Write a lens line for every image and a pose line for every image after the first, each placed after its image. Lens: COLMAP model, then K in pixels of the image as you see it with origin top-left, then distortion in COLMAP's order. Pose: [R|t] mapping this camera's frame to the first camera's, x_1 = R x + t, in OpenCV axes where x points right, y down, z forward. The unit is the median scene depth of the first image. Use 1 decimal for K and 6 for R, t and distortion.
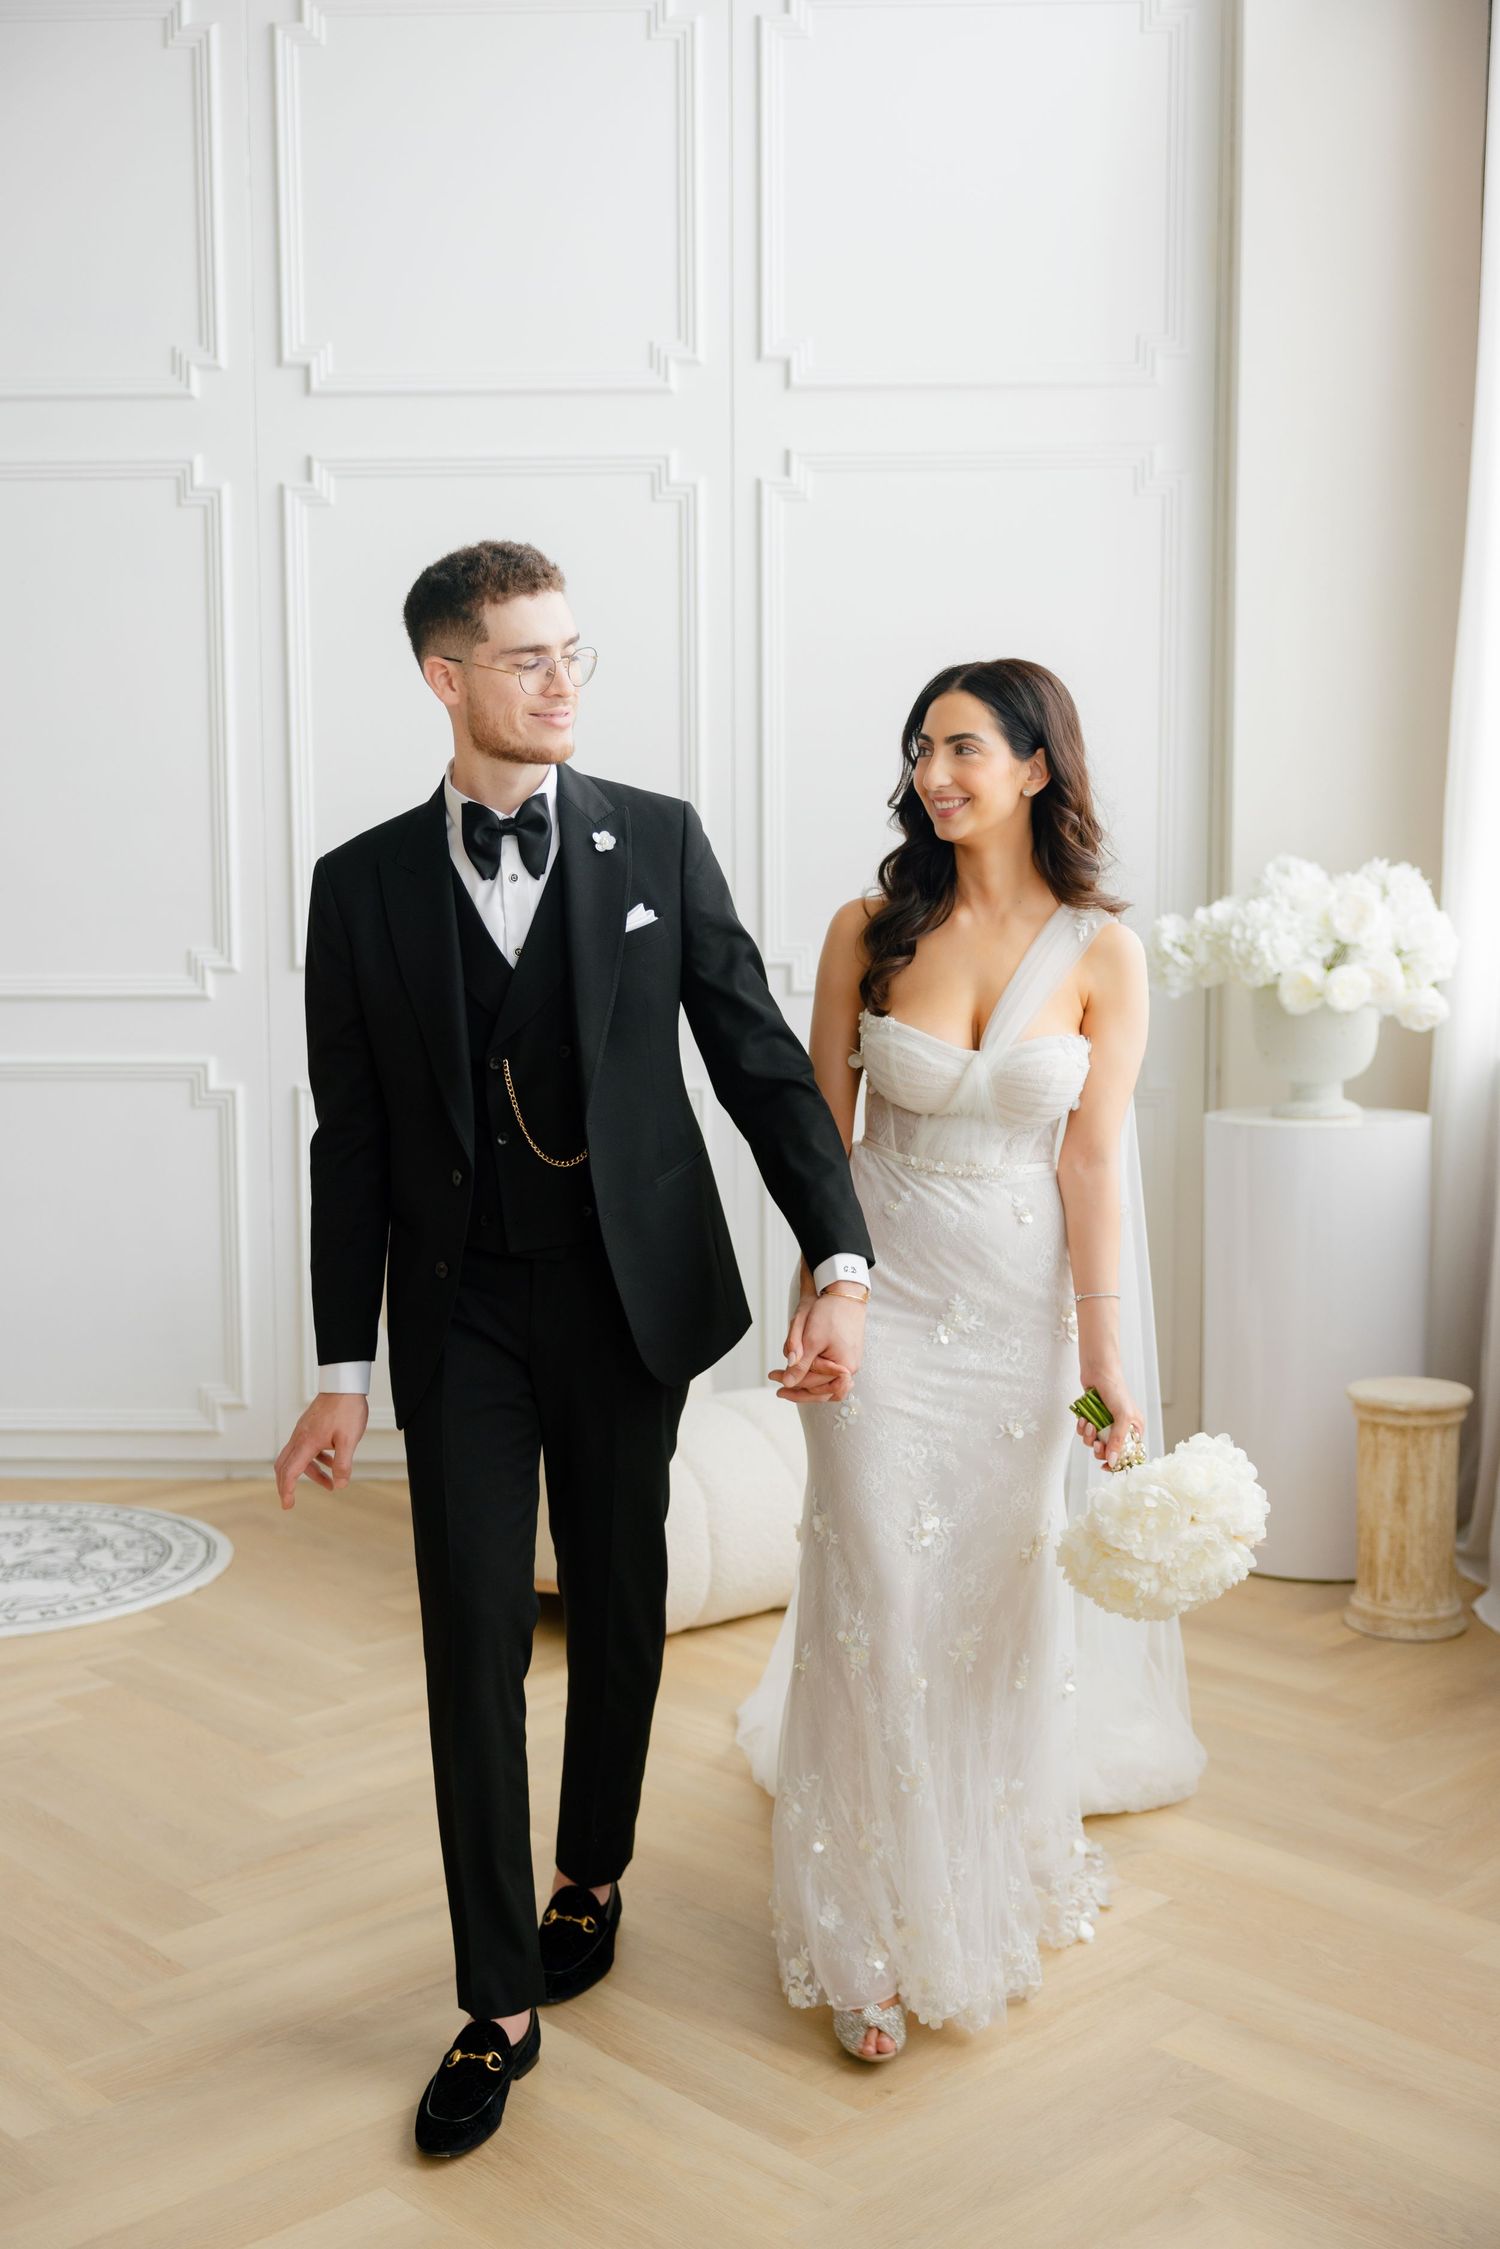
lens RADIAL K [[2233.5, 0, 781.3], [0, 2233.5, 1124.8], [0, 0, 1]] dist [0.000823, 0.000000]
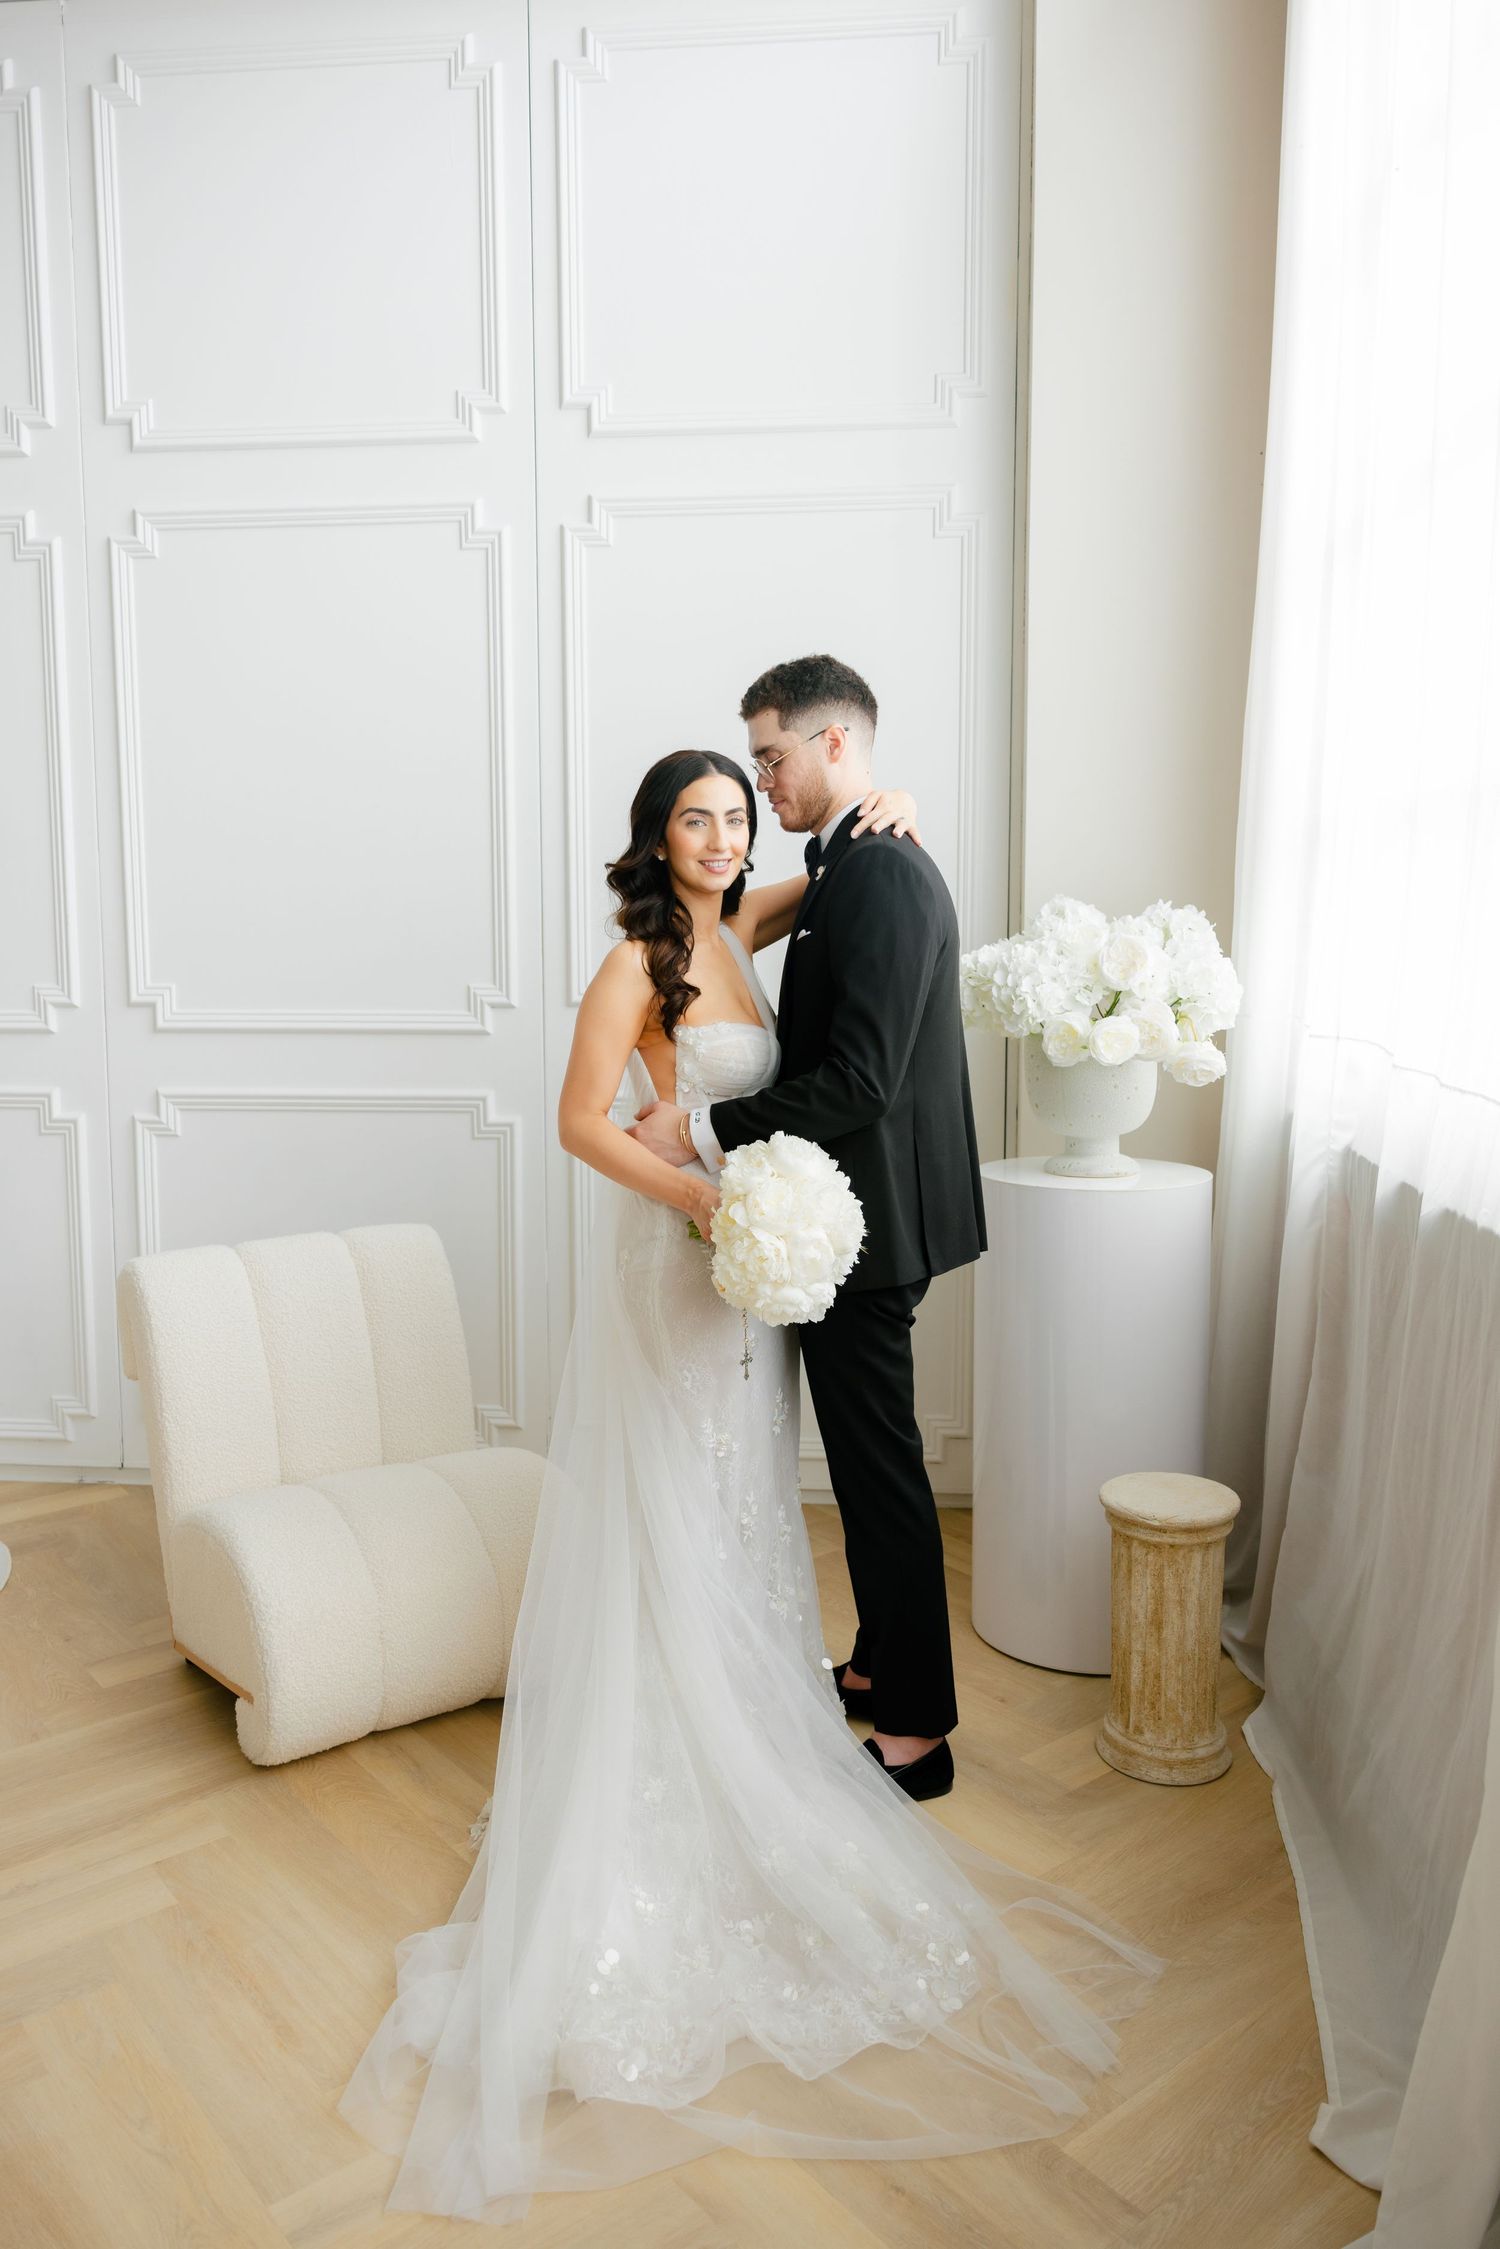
lens RADIAL K [[1540.0, 0, 756.1], [0, 1540.0, 1102.8], [0, 0, 1]] dist [-0.007467, 0.005393]
pose [[0.998267, 0.010259, -0.057944, 0.138258], [-0.009915, 0.999931, 0.006232, -0.036589], [0.058004, -0.005646, 0.998300, 0.348184]]
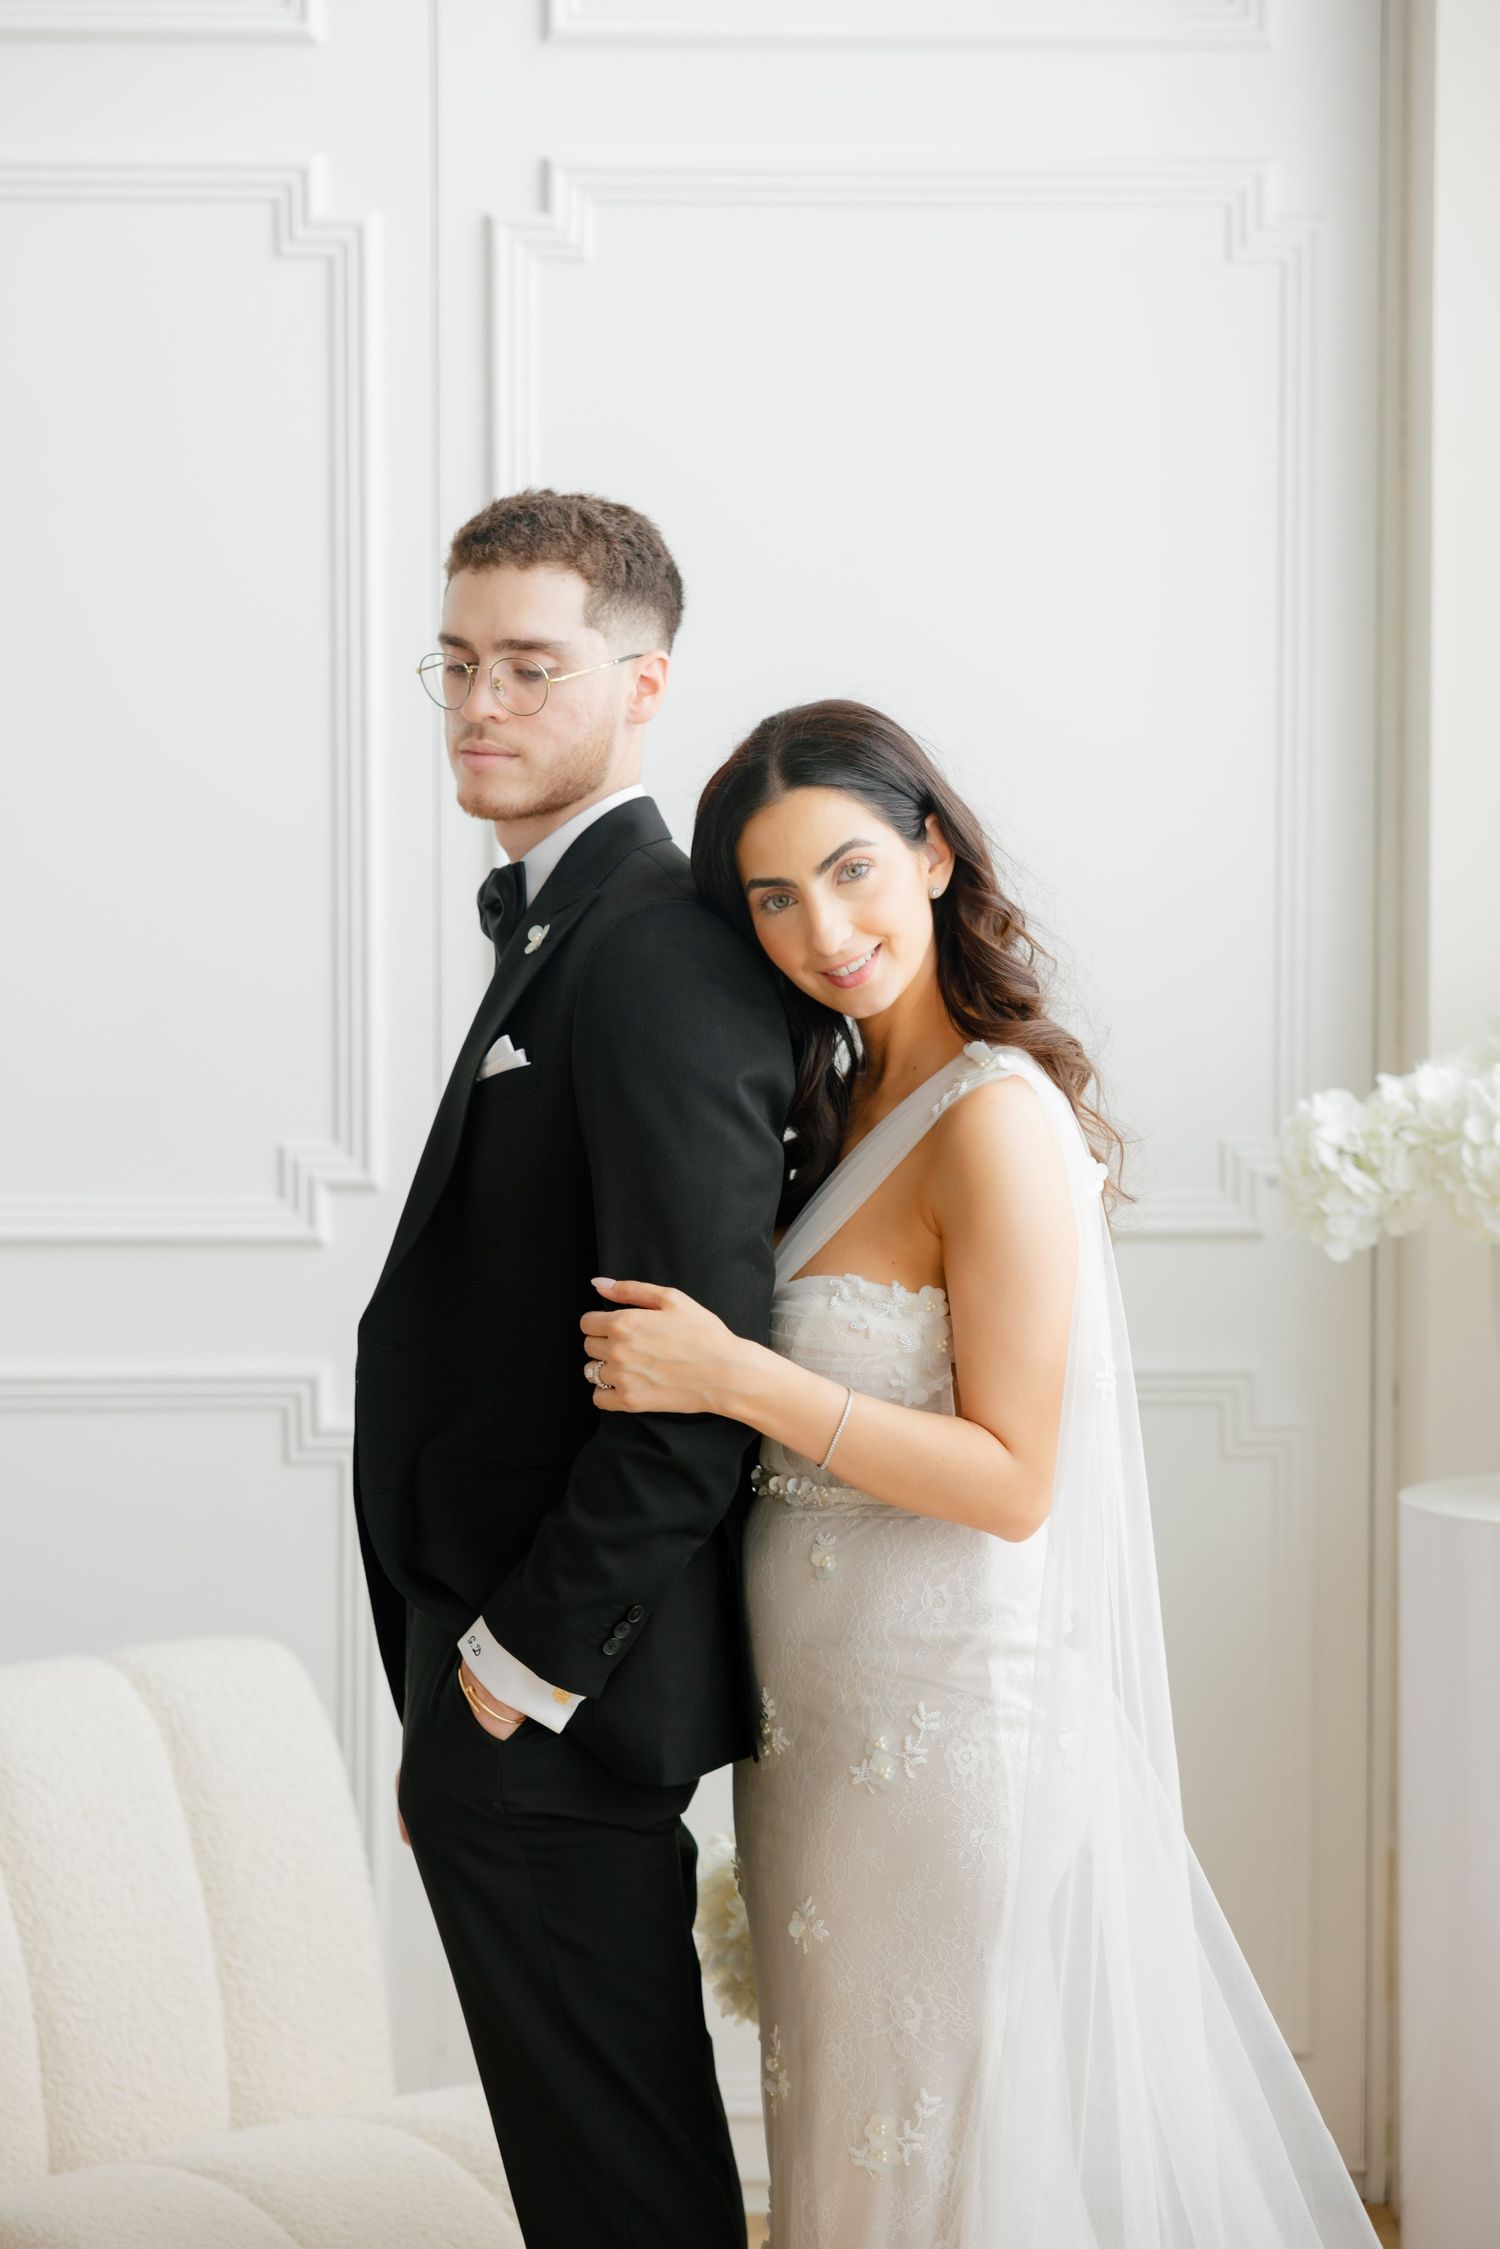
lens RADIAL K [[3704.8, 0, 778.7], [0, 3704.8, 1147.7], [0, 0, 1]] dist [0.055725, 0.000000]
pose [[0.997306, -0.000252, 0.073346, -0.007107], [0.004645, 0.998204, -0.059721, -0.033884], [-0.073200, 0.059901, 0.995517, 0.198868]]
